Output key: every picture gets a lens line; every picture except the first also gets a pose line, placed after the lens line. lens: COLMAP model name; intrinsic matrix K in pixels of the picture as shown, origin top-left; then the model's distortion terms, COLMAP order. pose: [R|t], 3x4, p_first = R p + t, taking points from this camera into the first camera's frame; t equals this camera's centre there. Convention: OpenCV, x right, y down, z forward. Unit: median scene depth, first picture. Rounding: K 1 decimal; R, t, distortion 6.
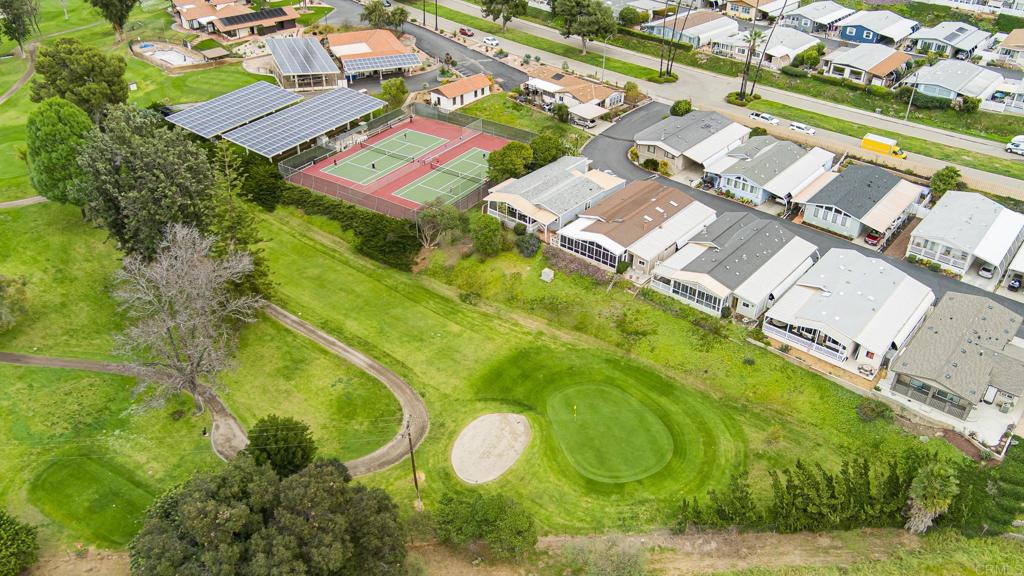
lens RADIAL K [[829.8, 0, 512.0], [0, 829.8, 288.0], [0, 0, 1]] dist [-0.066912, 0.040839]
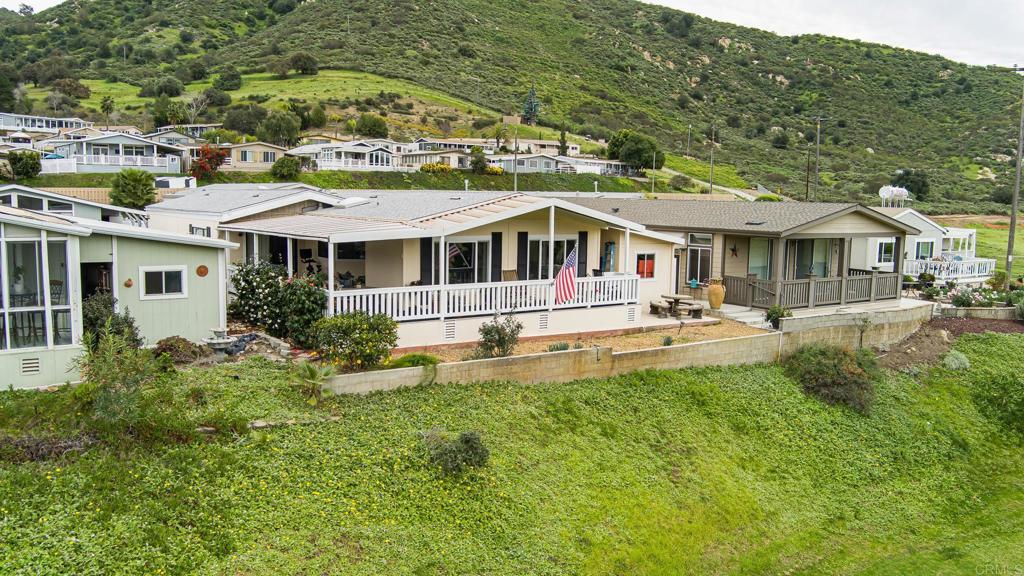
lens RADIAL K [[829.8, 0, 512.0], [0, 829.8, 288.0], [0, 0, 1]] dist [-0.066912, 0.040839]
pose [[0.252556, -0.119780, 0.960140, 0.108528], [0.511960, 0.858567, -0.027558, 0.057674], [-0.821044, 0.498513, 0.278159, 0.763898]]
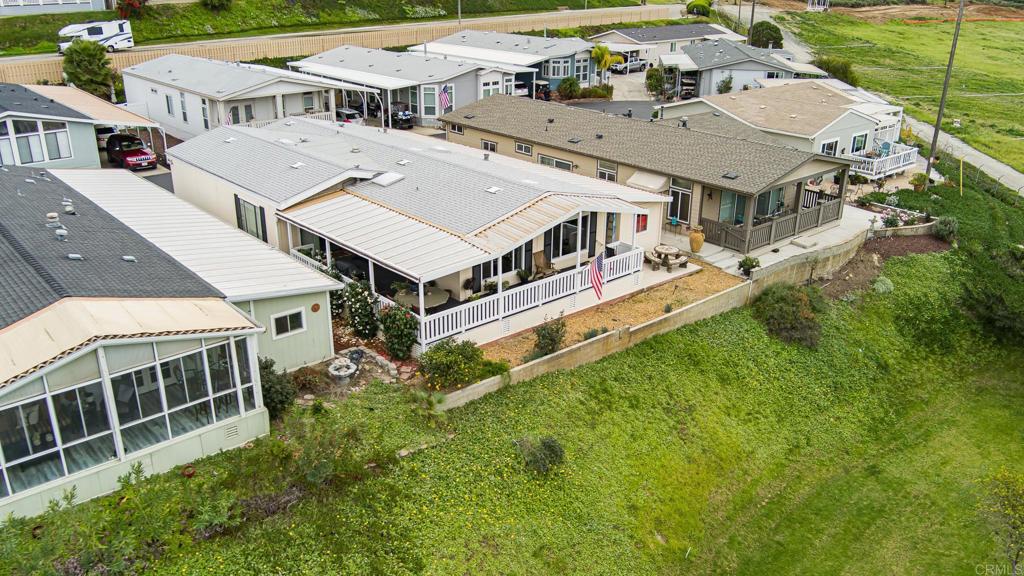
lens RADIAL K [[829.8, 0, 512.0], [0, 829.8, 288.0], [0, 0, 1]] dist [-0.066912, 0.040839]
pose [[0.151581, -0.380077, 0.912450, 0.075030], [0.529894, 0.810506, 0.249584, -0.010236], [-0.834407, 0.445670, 0.324258, 0.750443]]
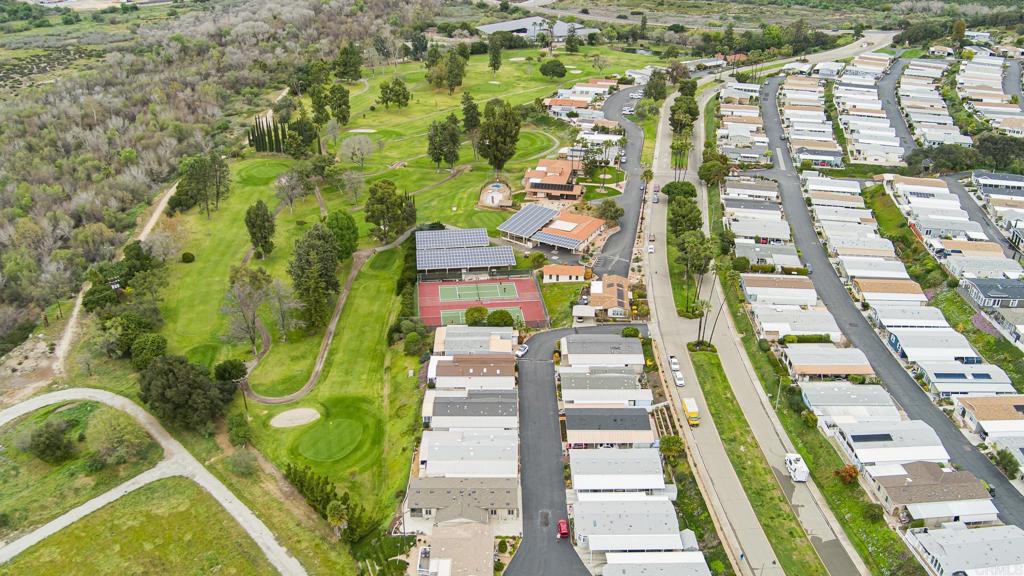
lens RADIAL K [[829.8, 0, 512.0], [0, 829.8, 288.0], [0, 0, 1]] dist [-0.066912, 0.040839]
pose [[0.649806, 0.335086, -0.682253, 1.292116], [-0.414101, 0.908749, 0.051921, -0.353024], [0.637395, 0.248783, 0.729270, -0.228952]]
